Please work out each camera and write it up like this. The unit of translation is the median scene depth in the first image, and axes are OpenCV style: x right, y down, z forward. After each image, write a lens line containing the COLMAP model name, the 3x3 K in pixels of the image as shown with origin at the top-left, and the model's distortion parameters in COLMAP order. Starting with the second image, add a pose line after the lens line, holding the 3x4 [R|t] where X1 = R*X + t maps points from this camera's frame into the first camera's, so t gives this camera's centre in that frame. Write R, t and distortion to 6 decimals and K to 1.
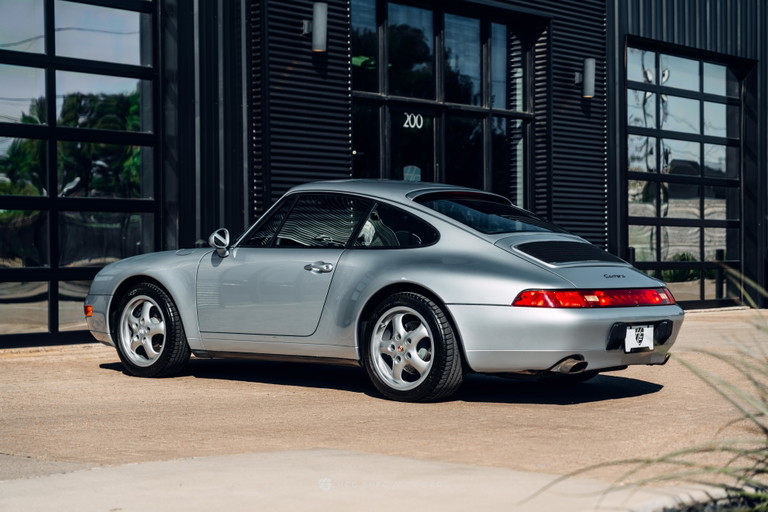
lens RADIAL K [[1486.3, 0, 364.8], [0, 1486.3, 255.7], [0, 0, 1]] dist [0.071644, 0.000000]
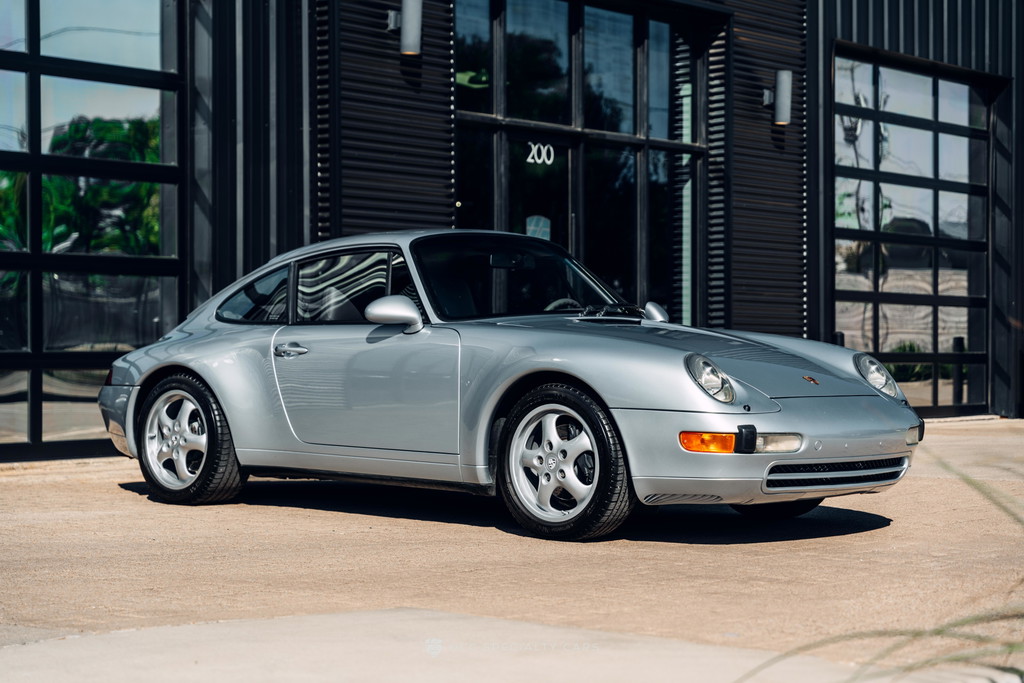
lens RADIAL K [[2040.9, 0, 472.0], [0, 2040.9, 333.5], [0, 0, 1]] dist [0.086206, 0.000000]
pose [[0.999984, 0.005584, -0.000054, -0.000076], [-0.005584, 0.999975, -0.004412, 0.001632], [0.000029, 0.004413, 0.999990, 0.013806]]
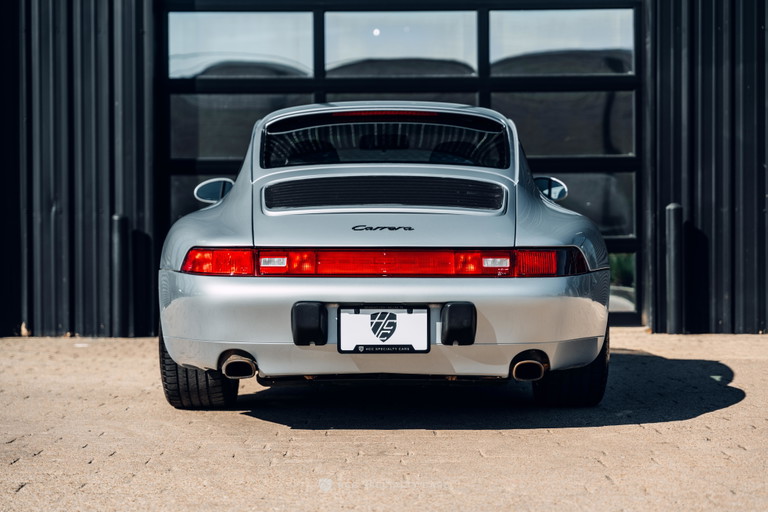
lens RADIAL K [[1486.3, 0, 383.1], [0, 1486.3, 257.2], [0, 0, 1]] dist [0.071644, 0.000000]
pose [[0.657029, 0.001231, -0.753865, 0.869052], [-0.000719, 0.999999, 0.001006, 0.034002], [0.753865, -0.000119, 0.657029, 0.812372]]
